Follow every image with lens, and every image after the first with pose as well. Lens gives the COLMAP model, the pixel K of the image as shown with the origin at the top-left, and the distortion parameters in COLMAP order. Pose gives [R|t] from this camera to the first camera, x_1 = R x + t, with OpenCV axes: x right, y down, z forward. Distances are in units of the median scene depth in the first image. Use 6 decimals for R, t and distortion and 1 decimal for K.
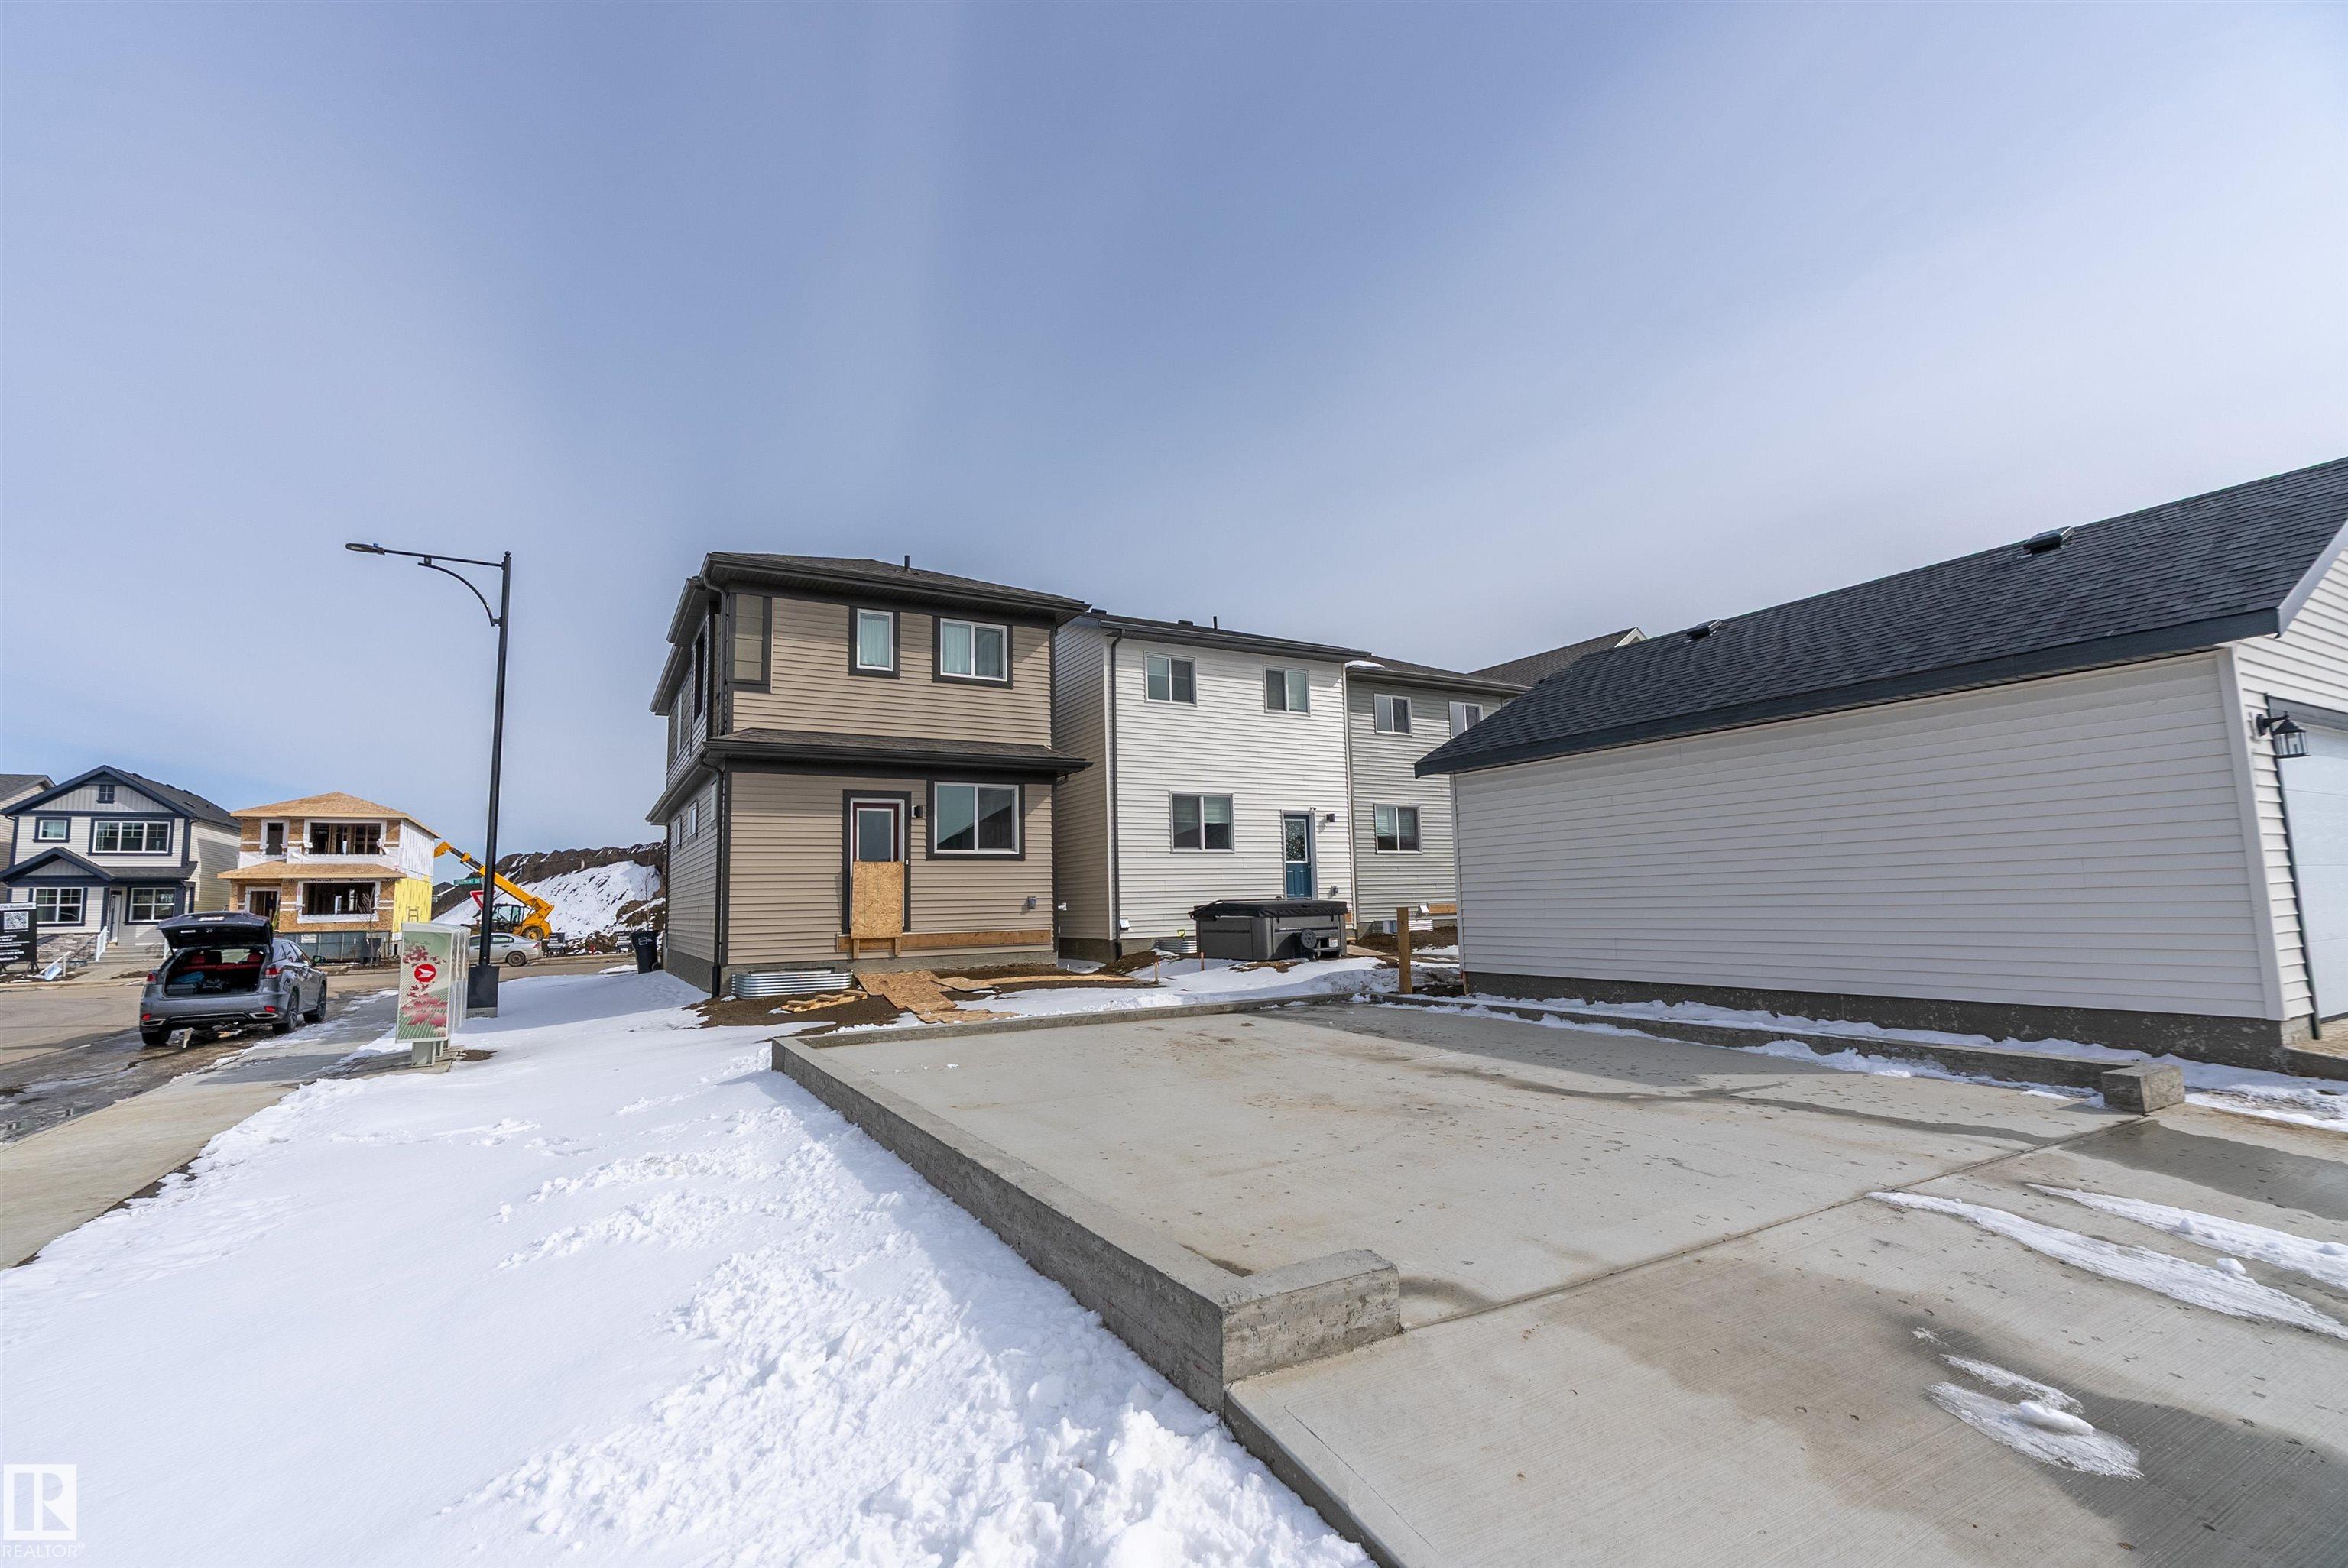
lens RADIAL K [[1028.4, 0, 1155.3], [0, 1028.4, 792.0], [0, 0, 1]] dist [-0.011089, 0.001913]
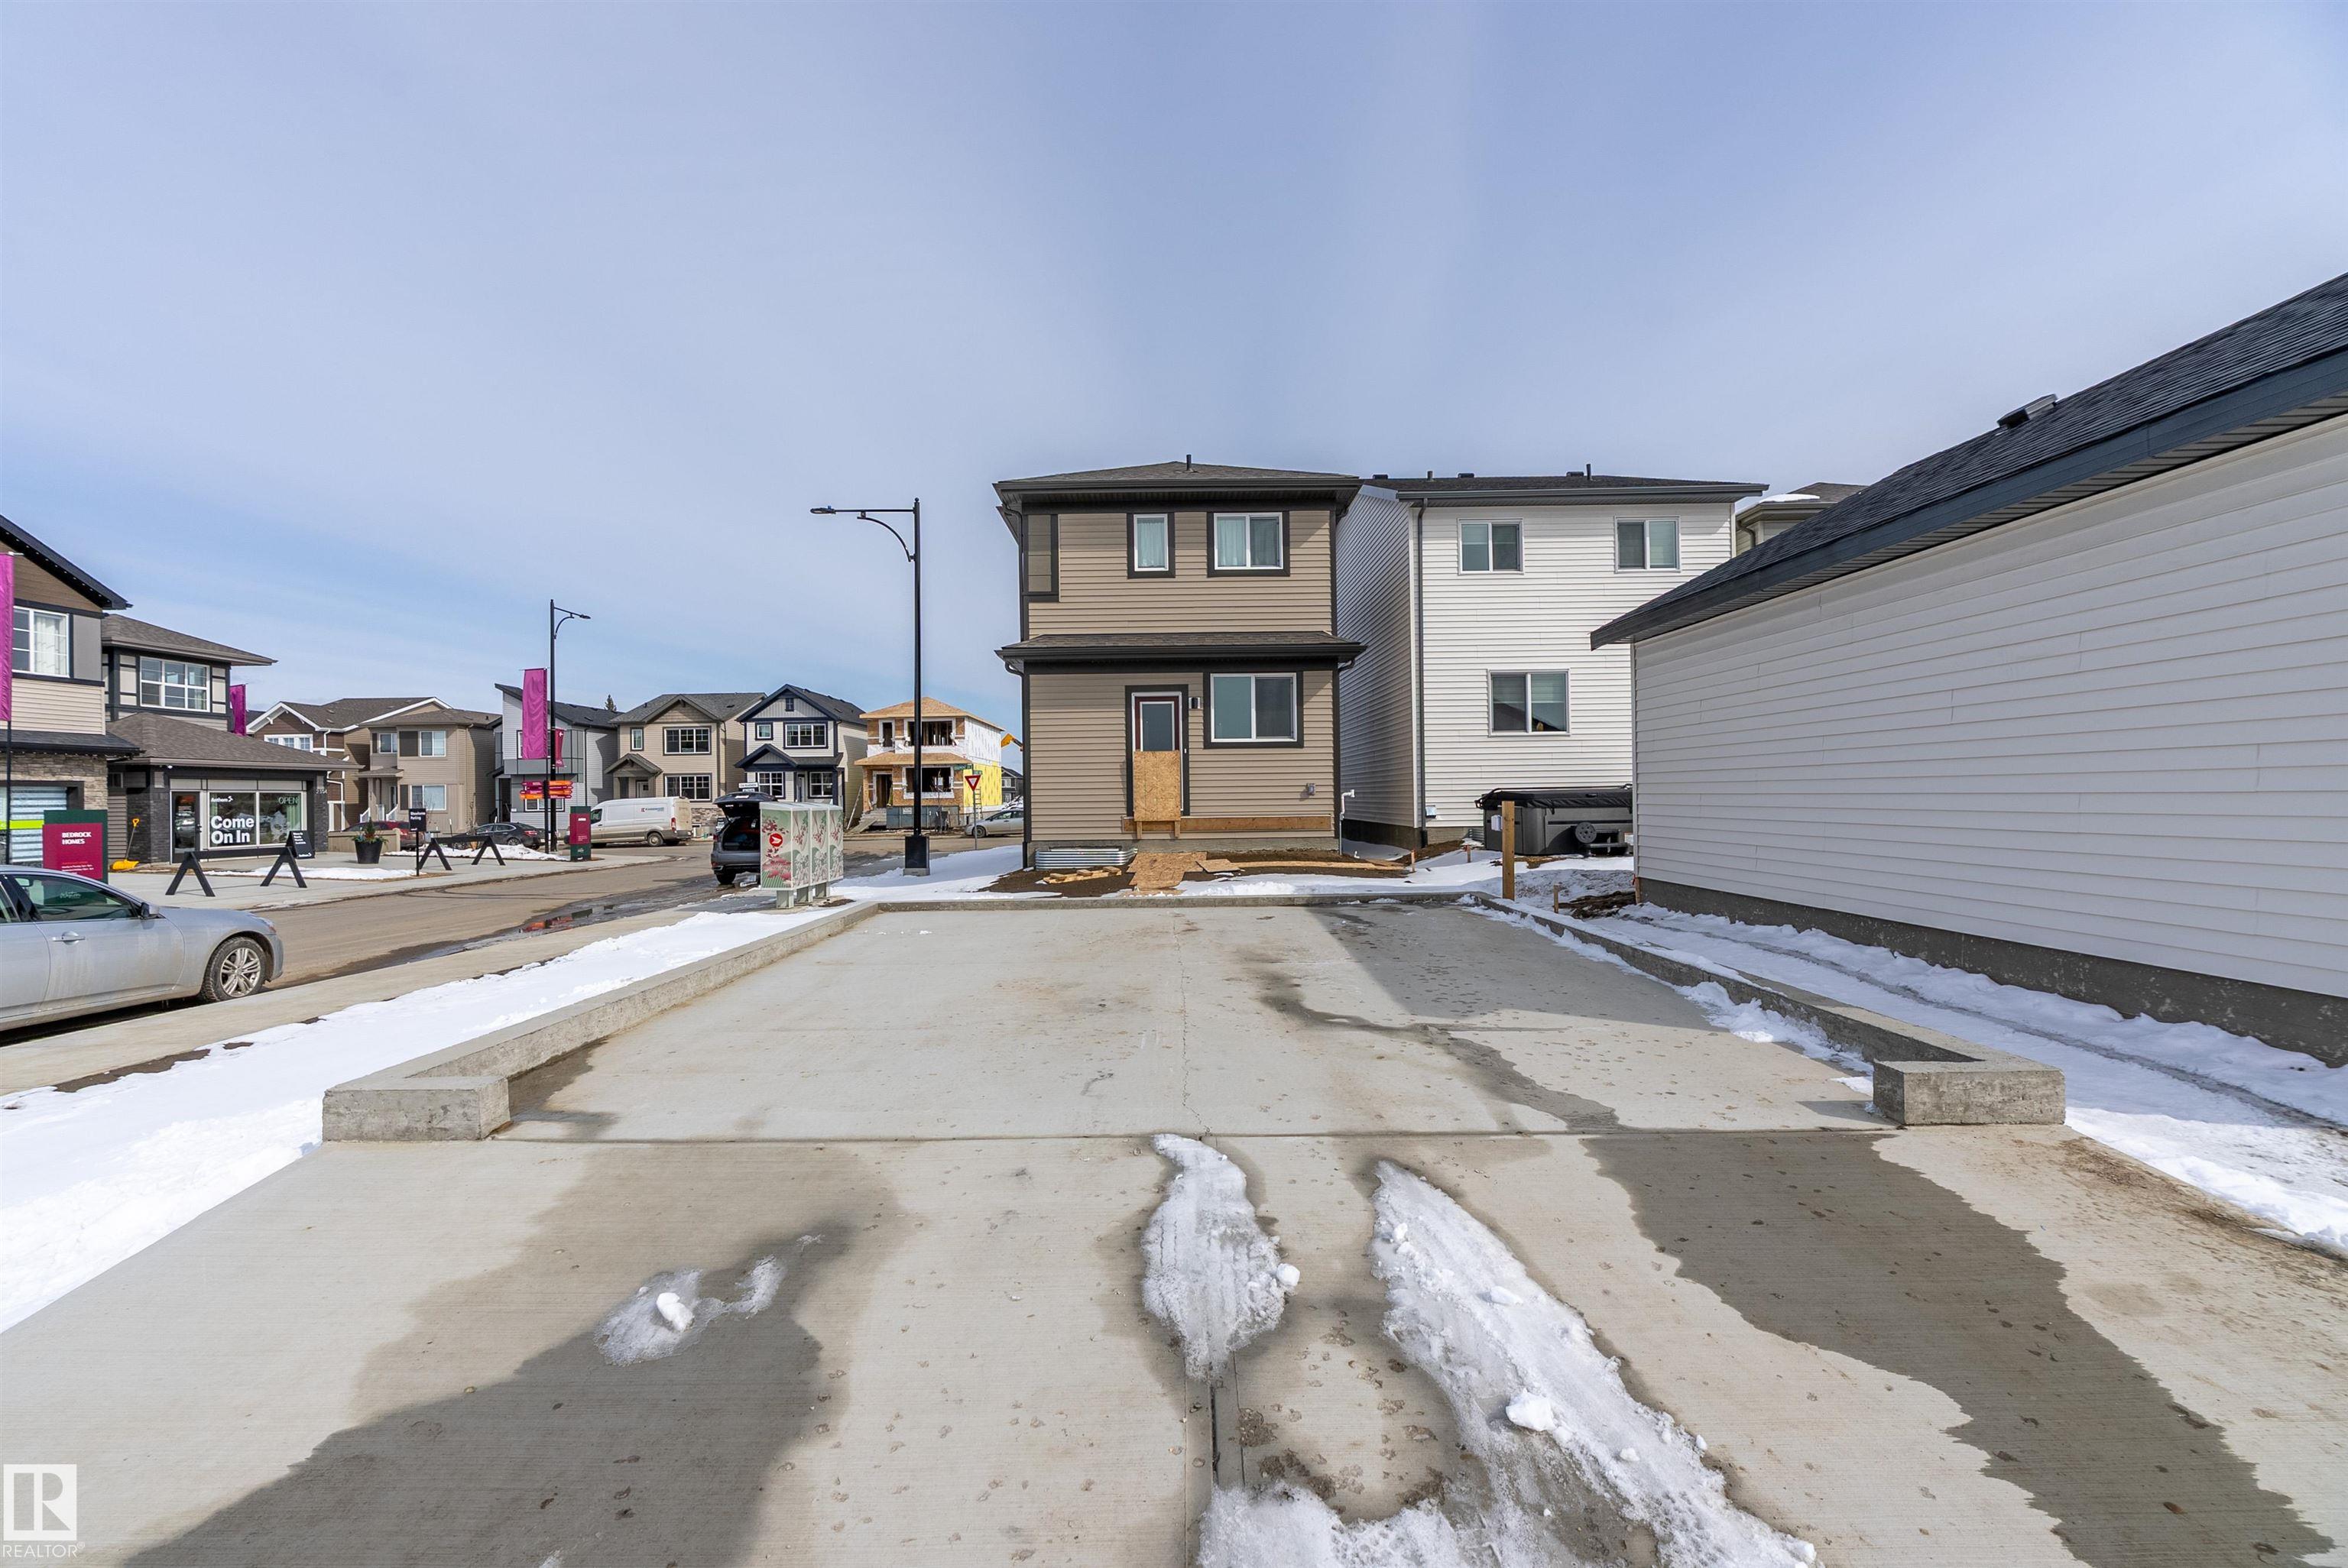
lens RADIAL K [[1028.4, 0, 1154.9], [0, 1028.4, 792.3], [0, 0, 1]] dist [-0.011089, 0.001913]
pose [[0.871974, 0.009620, -0.489458, 0.241438], [0.046809, 0.993588, 0.102919, -0.000646], [0.487310, -0.112653, 0.865932, 0.051028]]
